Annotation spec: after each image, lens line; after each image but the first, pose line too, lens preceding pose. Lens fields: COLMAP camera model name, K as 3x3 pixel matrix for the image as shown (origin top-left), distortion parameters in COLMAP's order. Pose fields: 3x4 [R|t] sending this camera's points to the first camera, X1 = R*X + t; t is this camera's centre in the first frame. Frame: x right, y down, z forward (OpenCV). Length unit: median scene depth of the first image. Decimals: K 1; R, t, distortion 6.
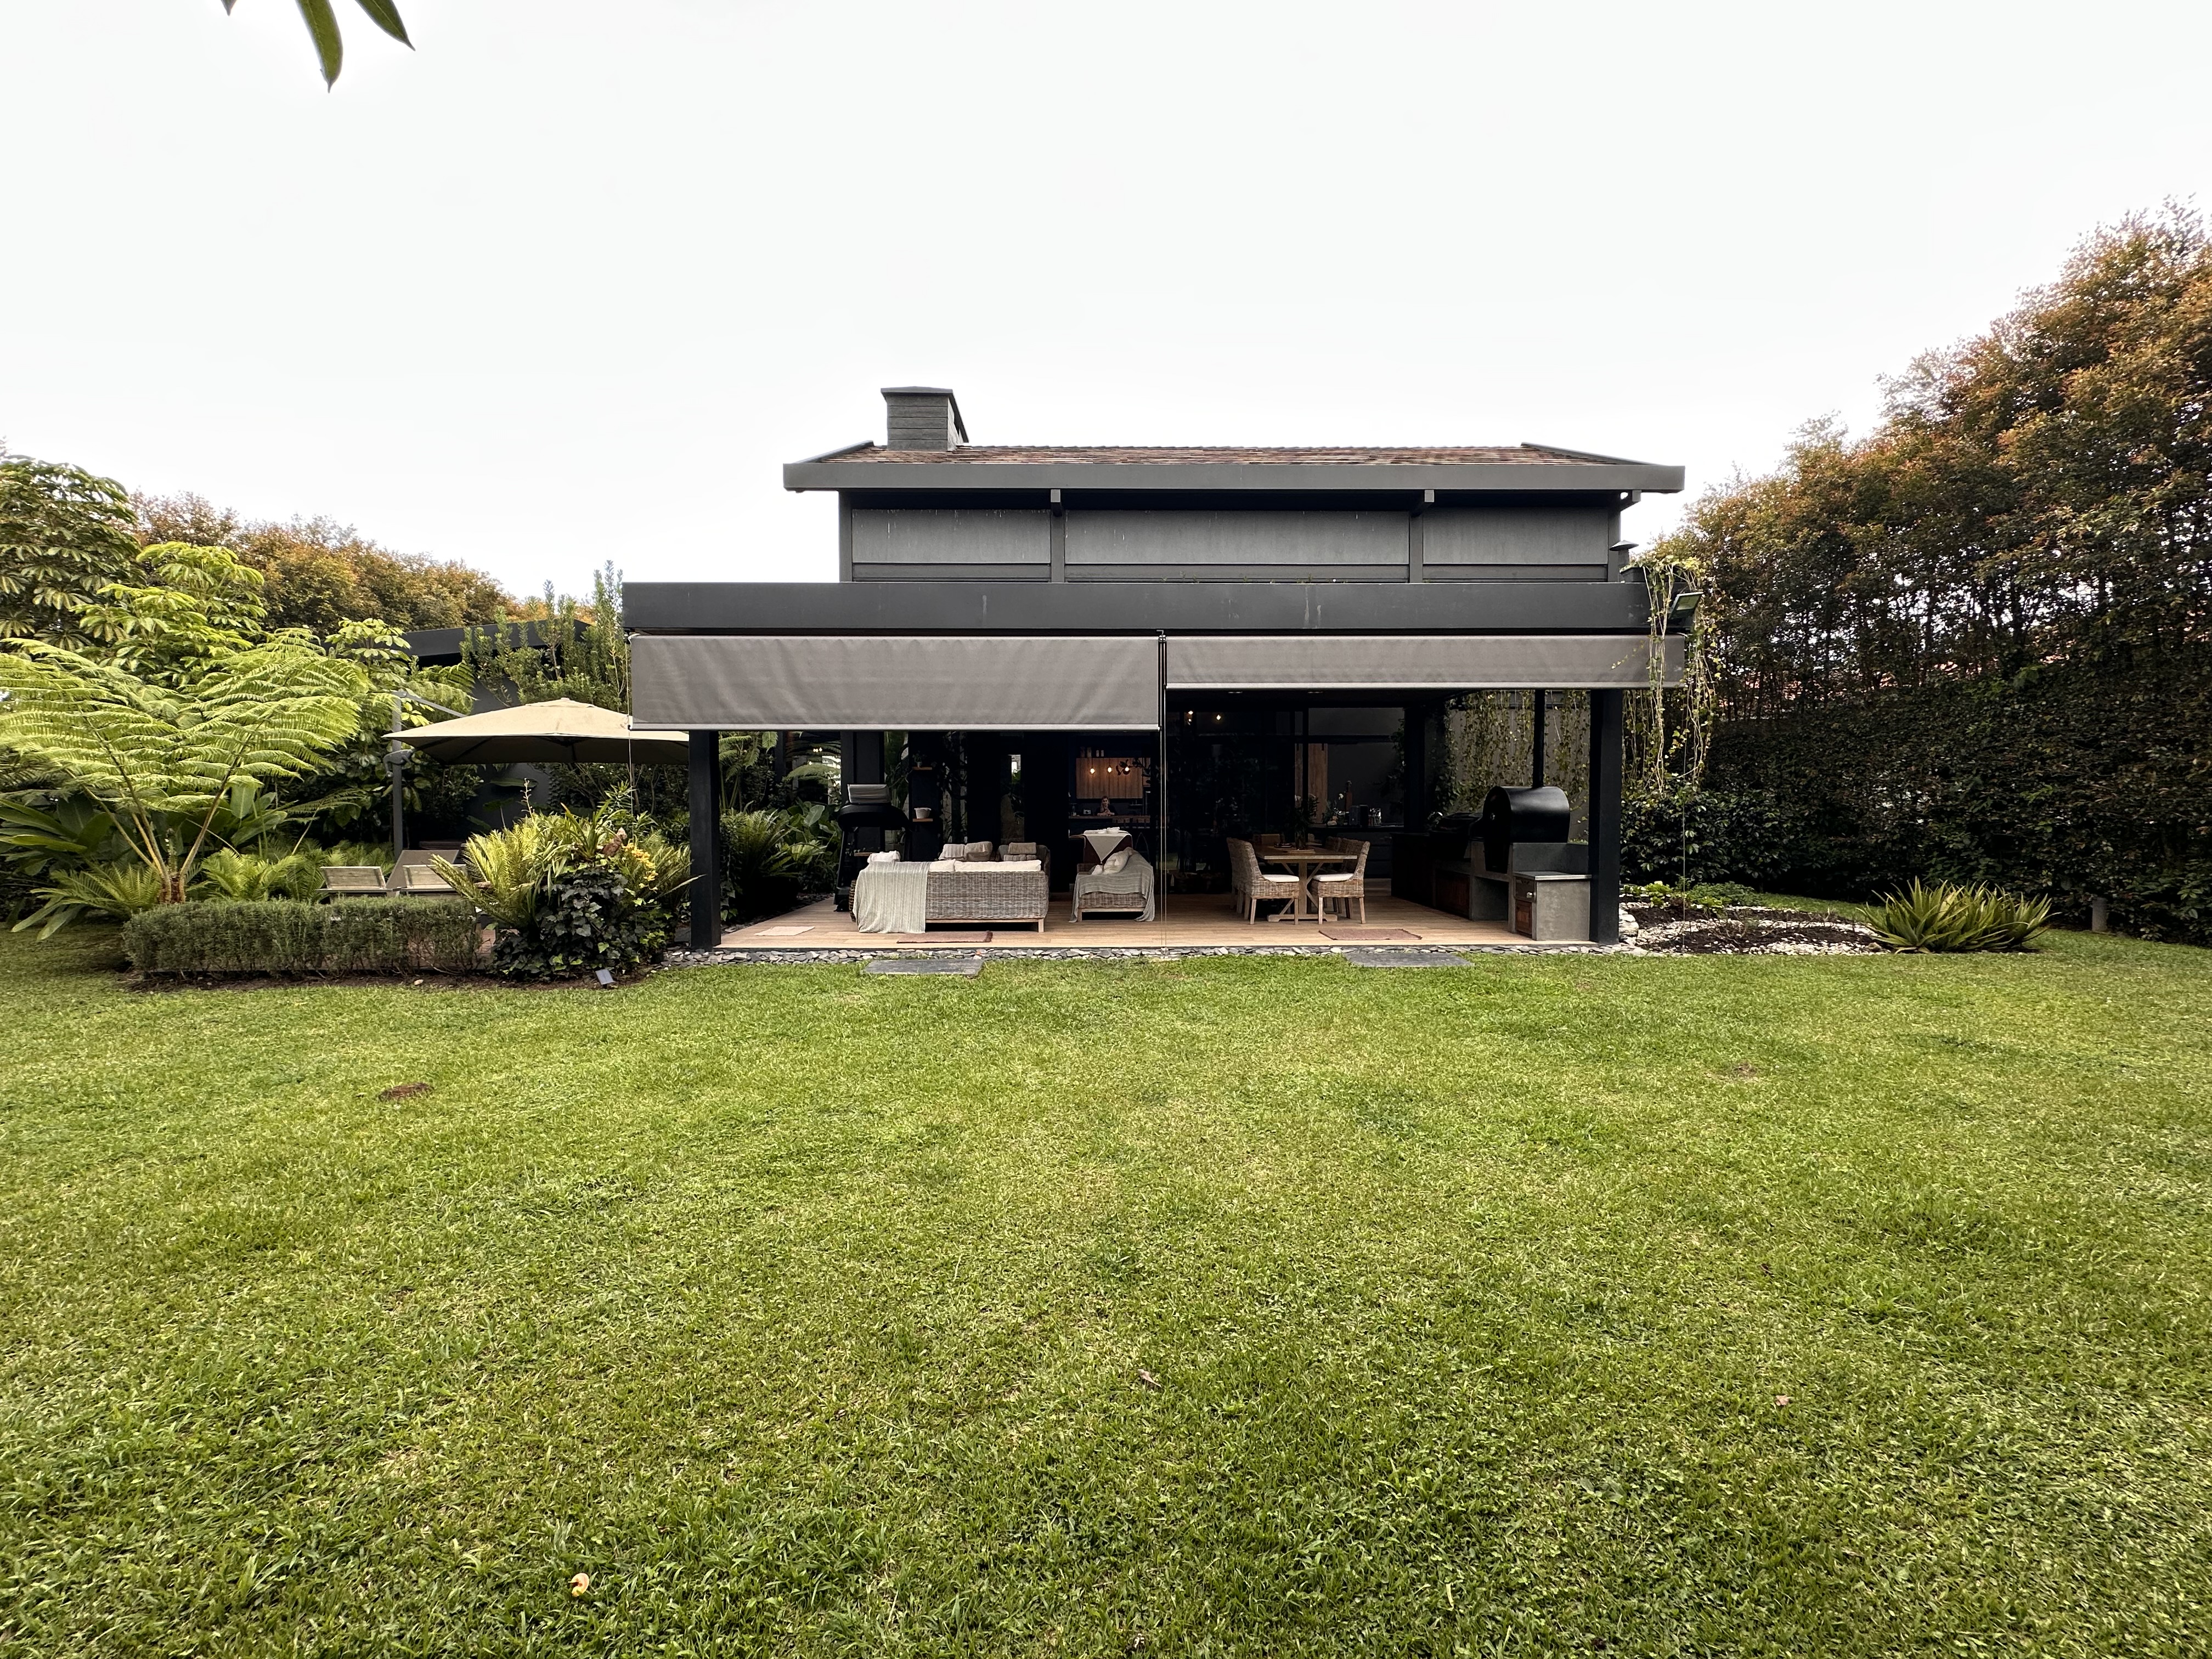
lens RADIAL K [[880.3, 0, 1104.9], [0, 880.3, 823.3], [0, 0, 1]] dist [-0.000113, -0.000080]
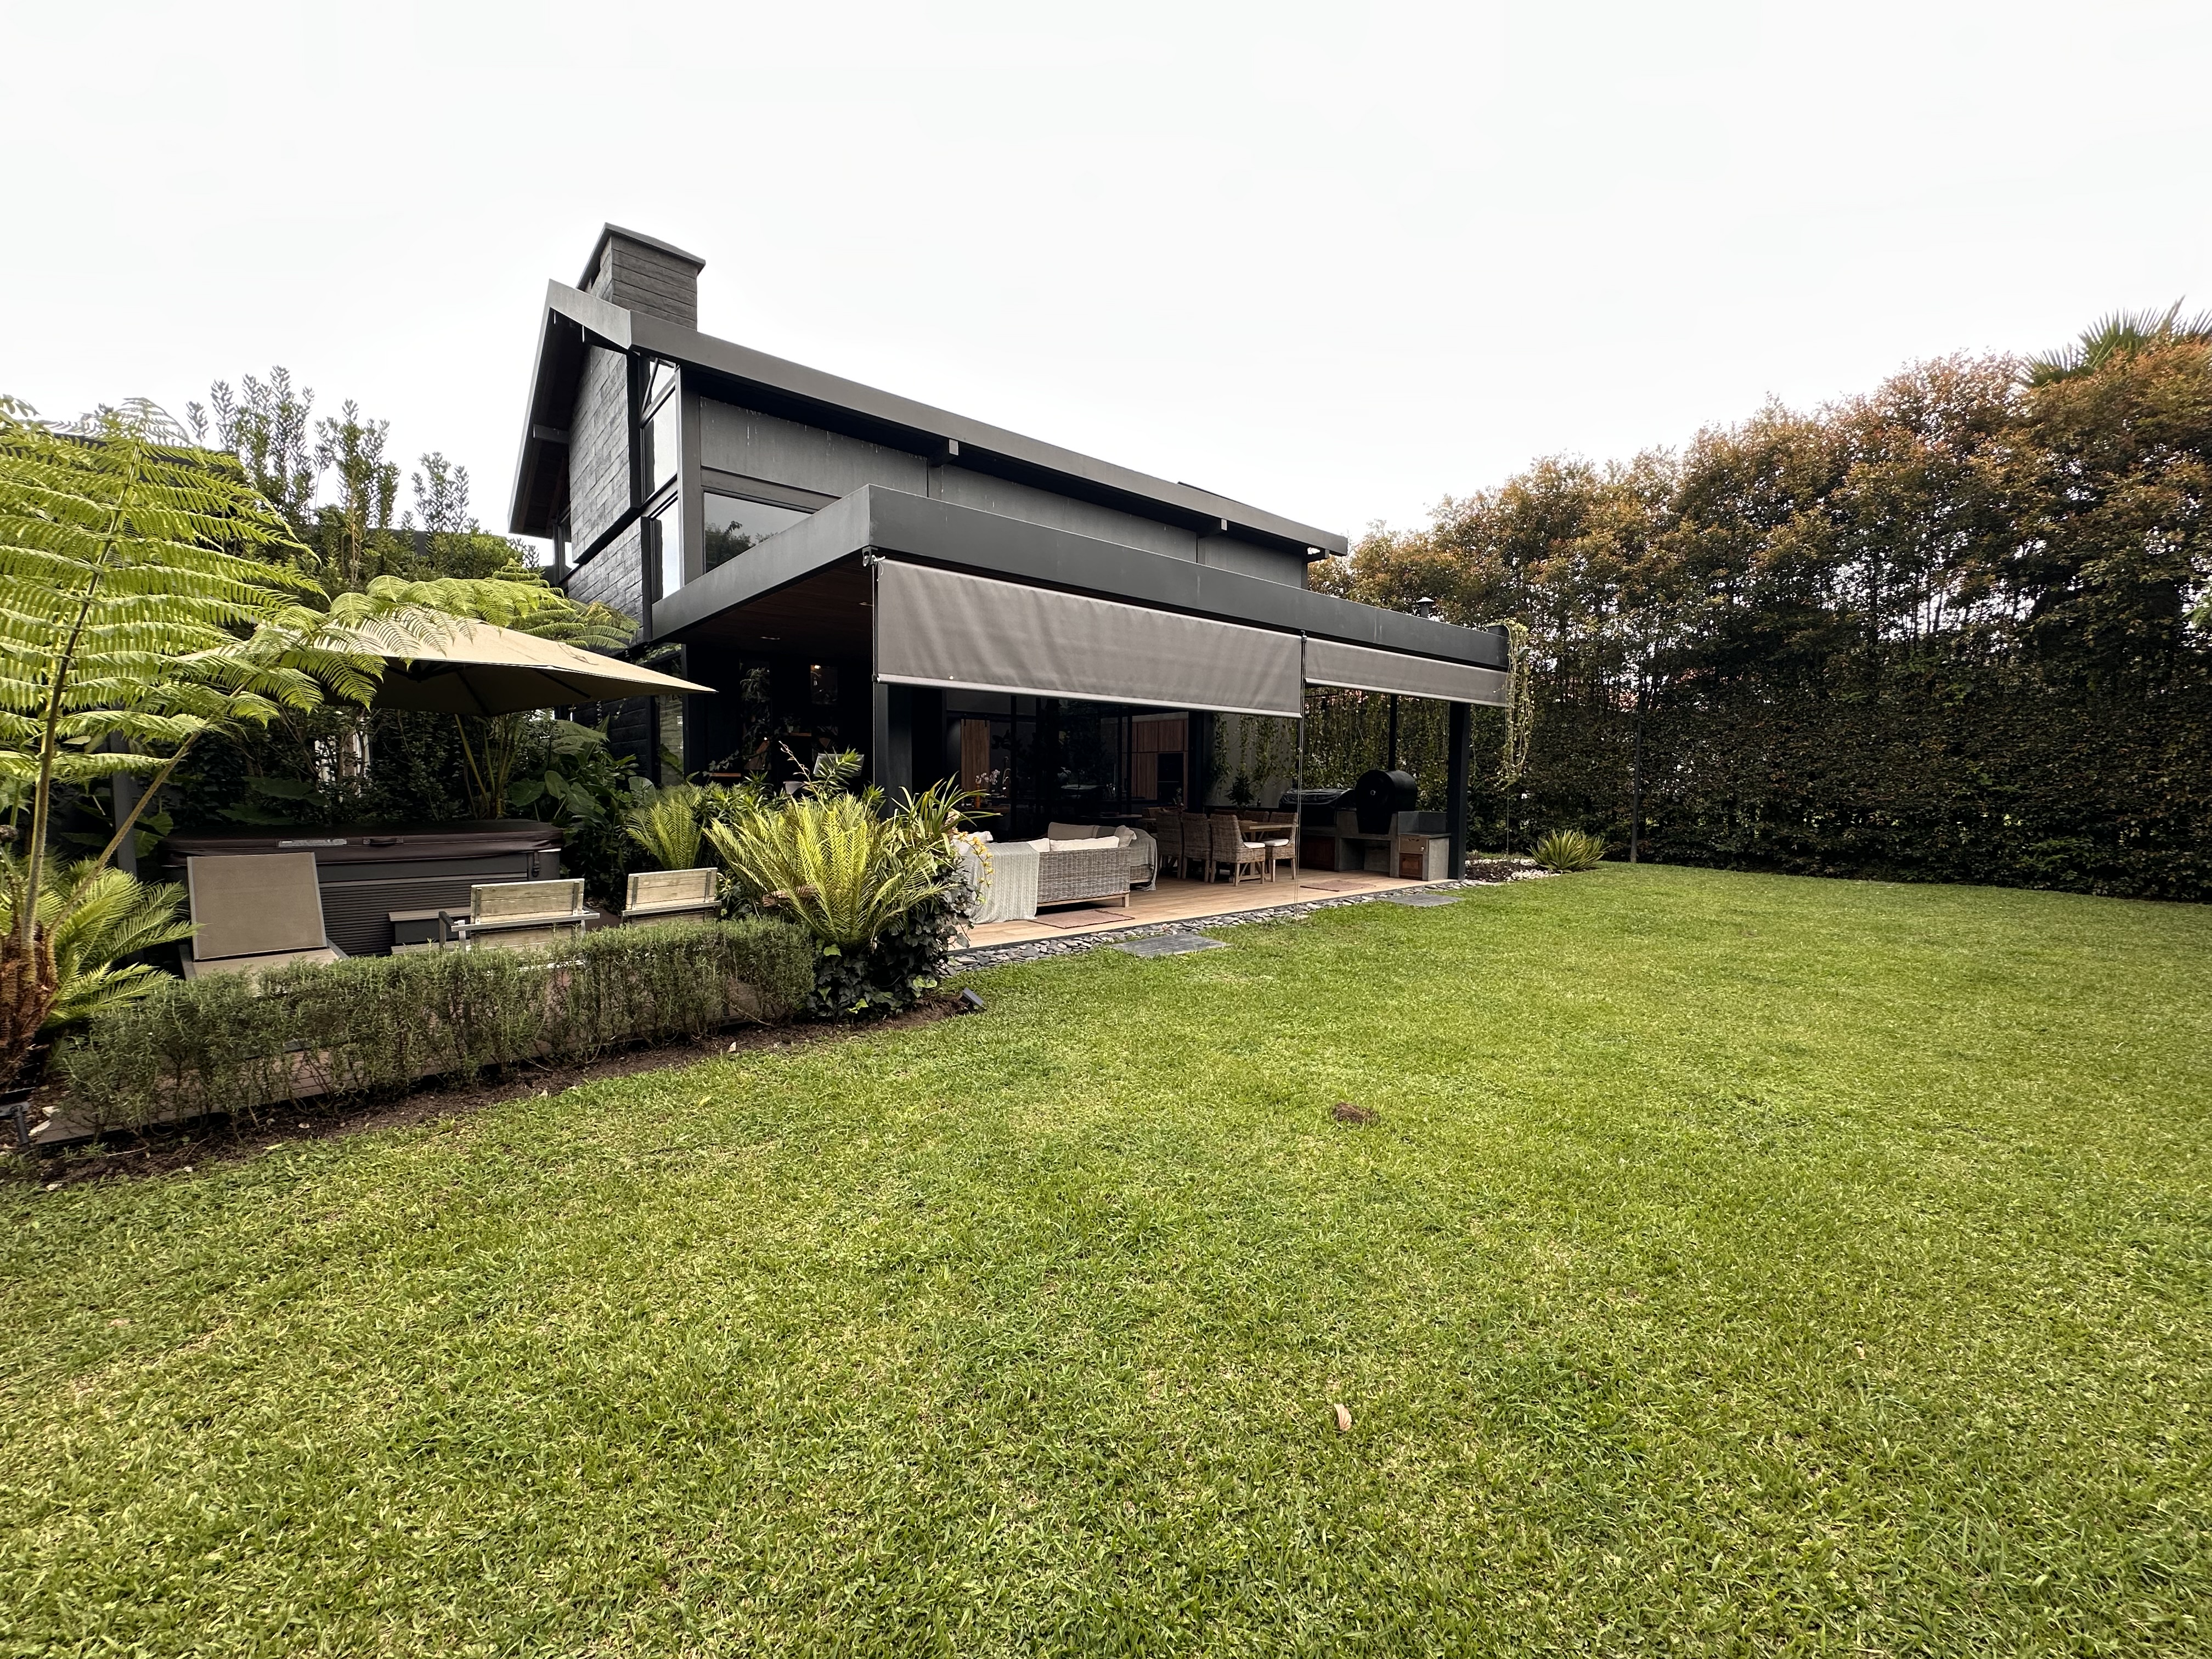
lens RADIAL K [[880.3, 0, 1104.5], [0, 880.3, 830.1], [0, 0, 1]] dist [-0.000113, -0.000080]
pose [[0.765626, -0.029720, 0.642600, -0.873502], [0.004597, 0.999159, 0.040734, -0.007936], [-0.643270, -0.028233, 0.765119, 0.281324]]
